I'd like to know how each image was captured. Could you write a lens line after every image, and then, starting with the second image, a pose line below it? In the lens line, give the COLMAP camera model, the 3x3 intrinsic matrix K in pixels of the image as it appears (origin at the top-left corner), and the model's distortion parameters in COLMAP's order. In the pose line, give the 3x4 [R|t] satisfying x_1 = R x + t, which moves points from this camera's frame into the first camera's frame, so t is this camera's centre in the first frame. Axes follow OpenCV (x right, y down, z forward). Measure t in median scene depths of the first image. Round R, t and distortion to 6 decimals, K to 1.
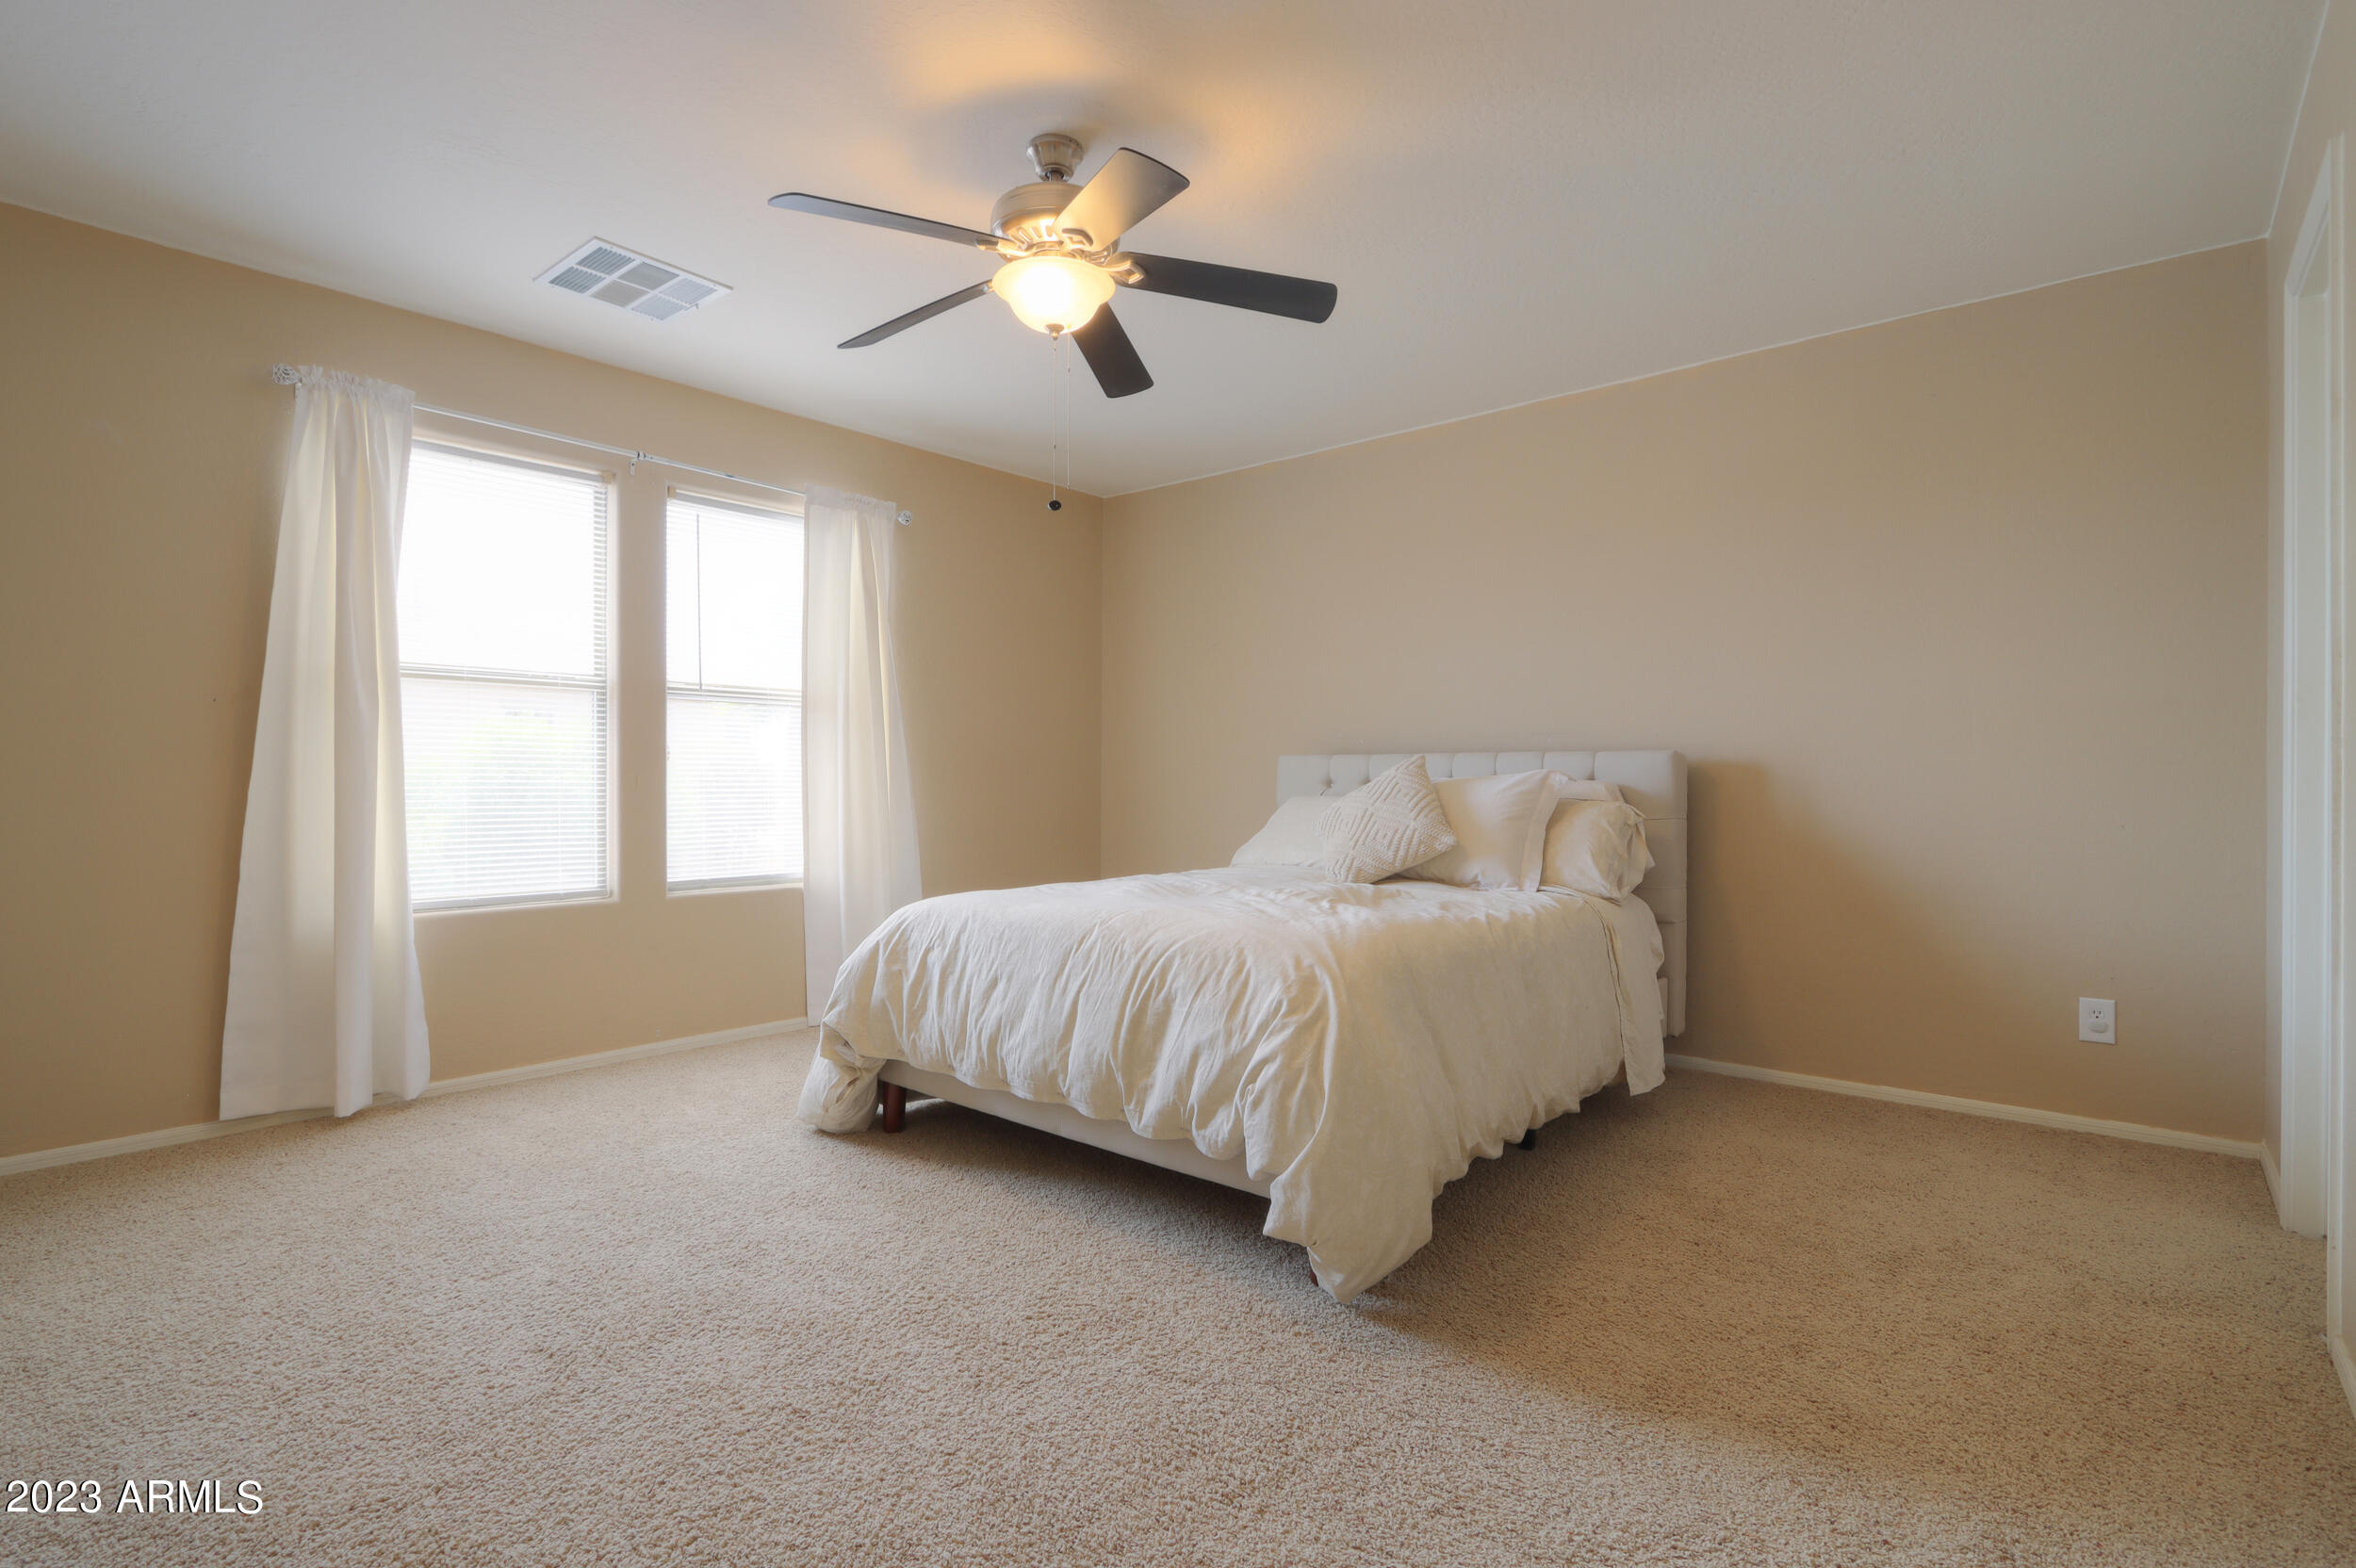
lens RADIAL K [[1112.1, 0, 1178.0], [0, 1112.1, 784.0], [0, 0, 1]] dist [0.015168, 0.000292]
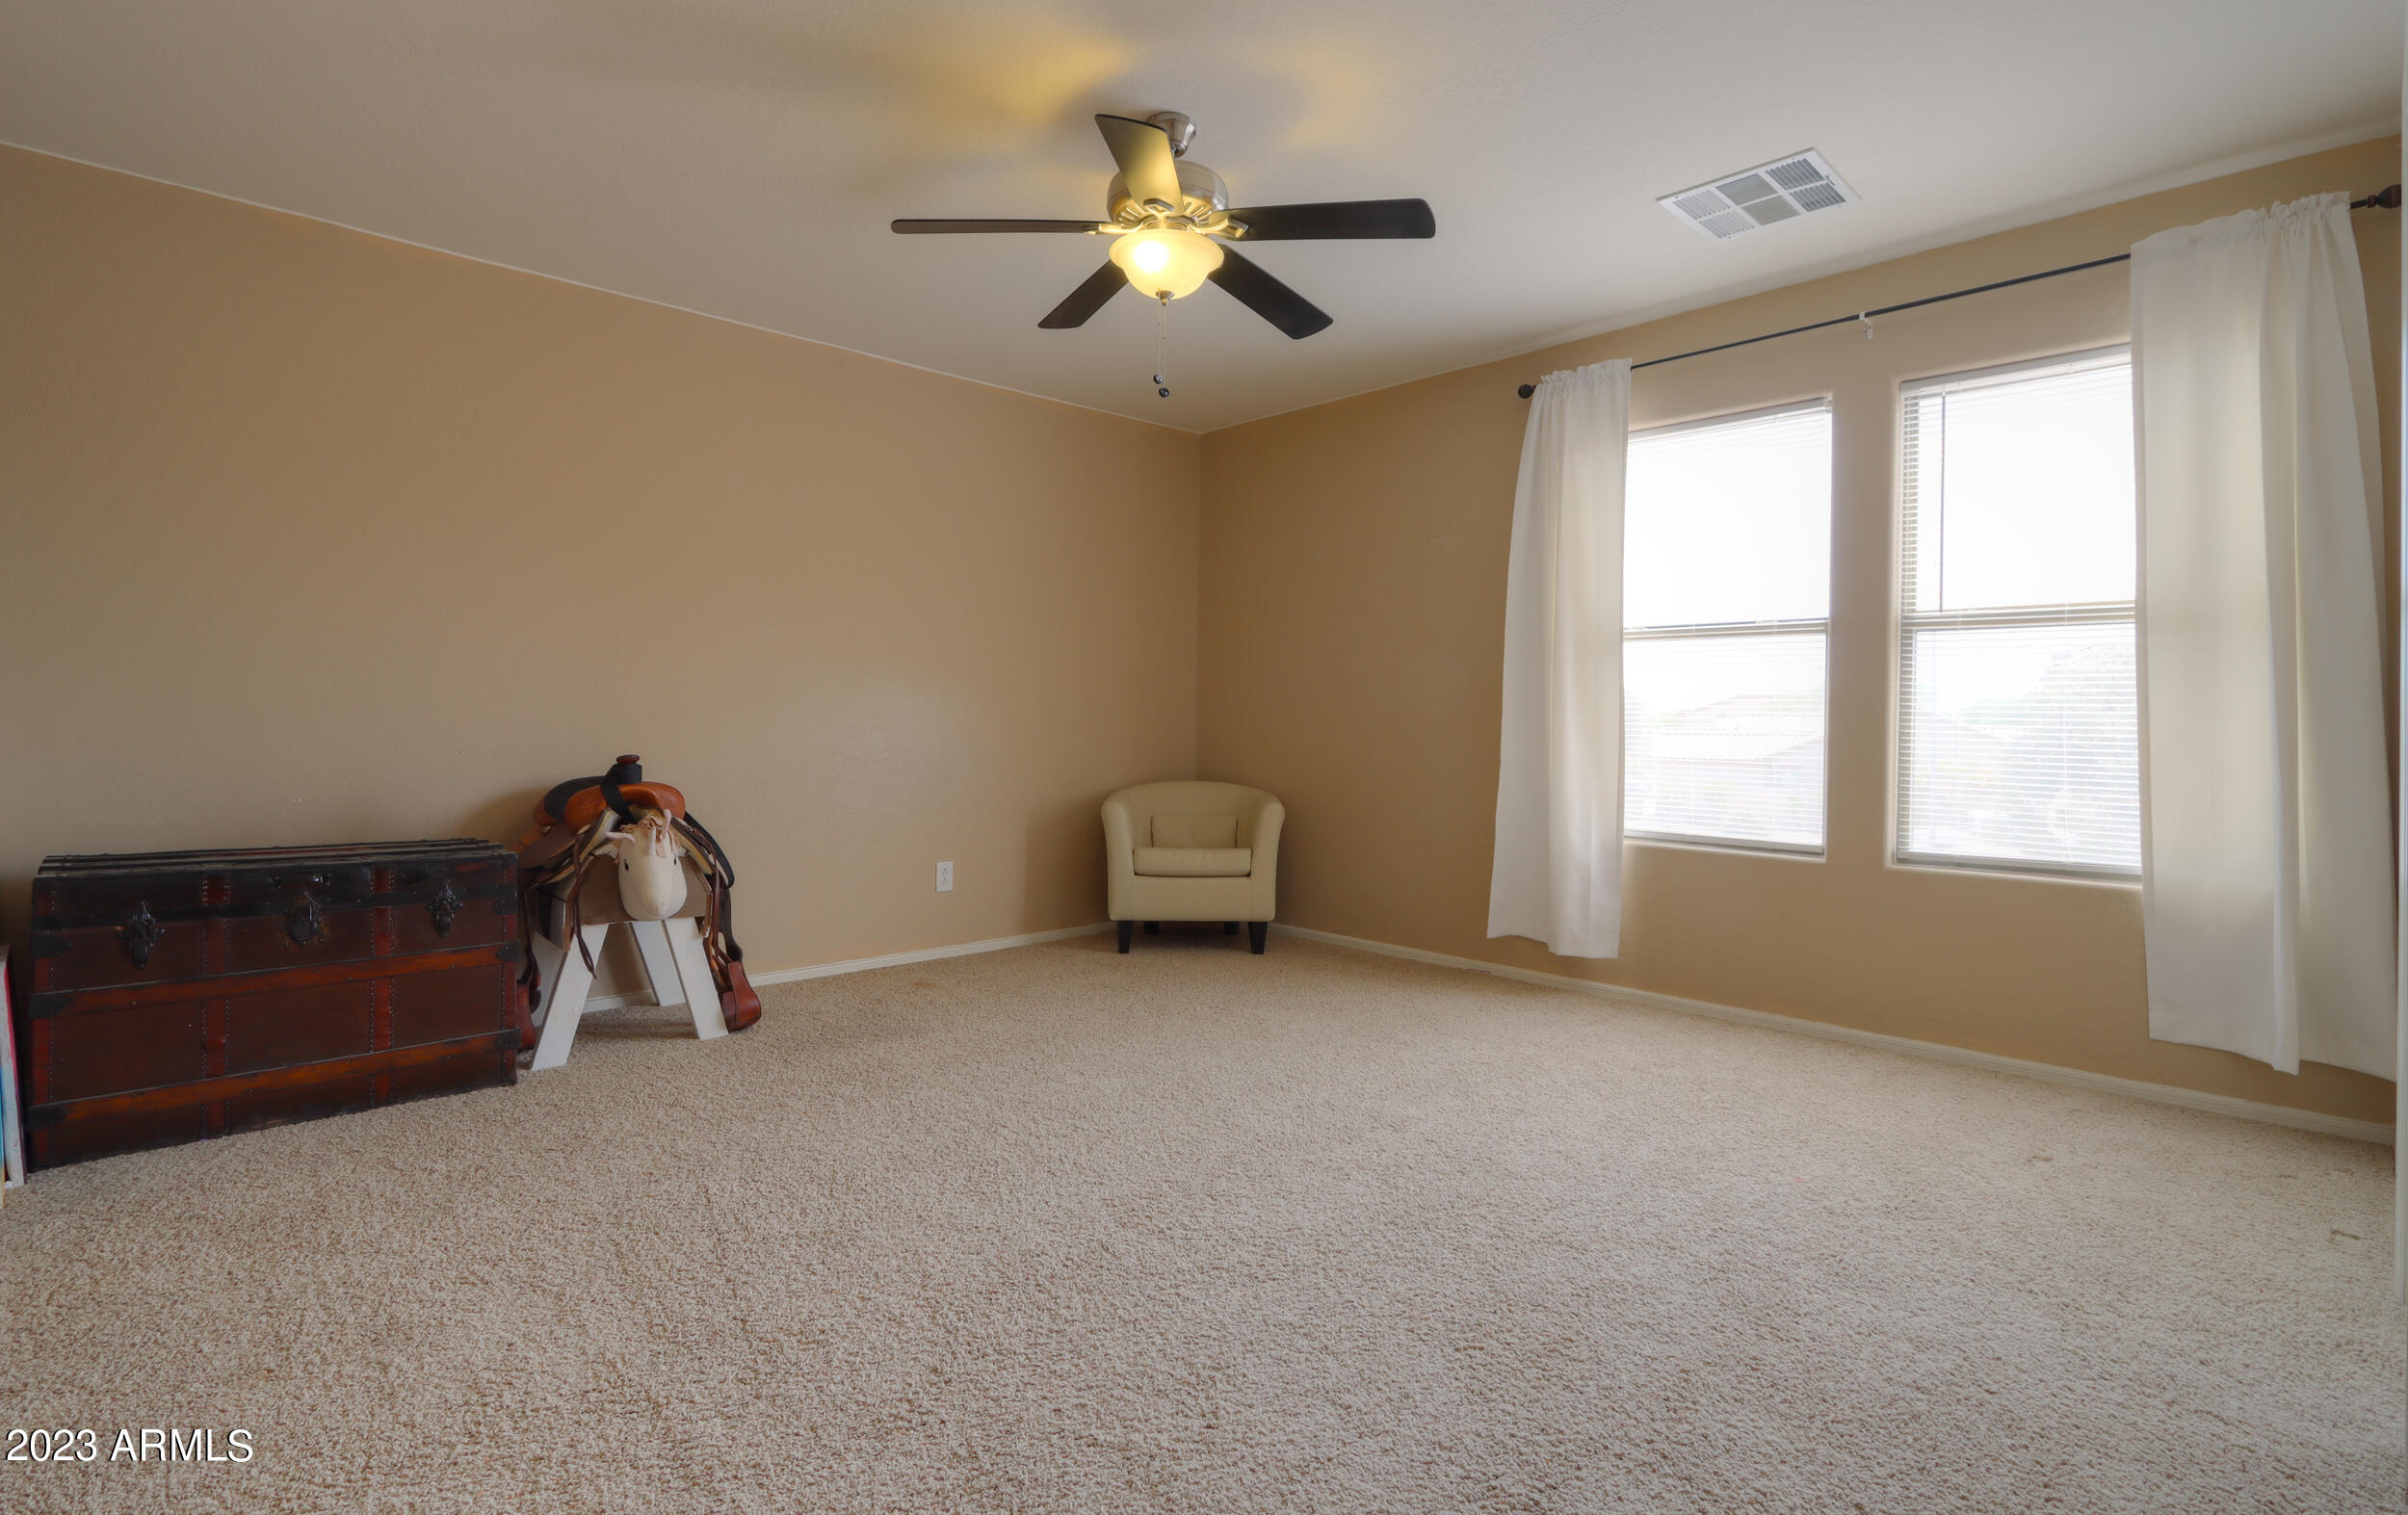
lens RADIAL K [[1213.8, 0, 1204.0], [0, 1213.8, 757.5], [0, 0, 1]] dist [-0.001064, -0.000158]
pose [[-0.074208, 0.026931, -0.996879, 0.526720], [-0.014211, 0.999505, 0.028060, 0.000229], [0.997142, 0.016249, -0.073789, 0.564811]]
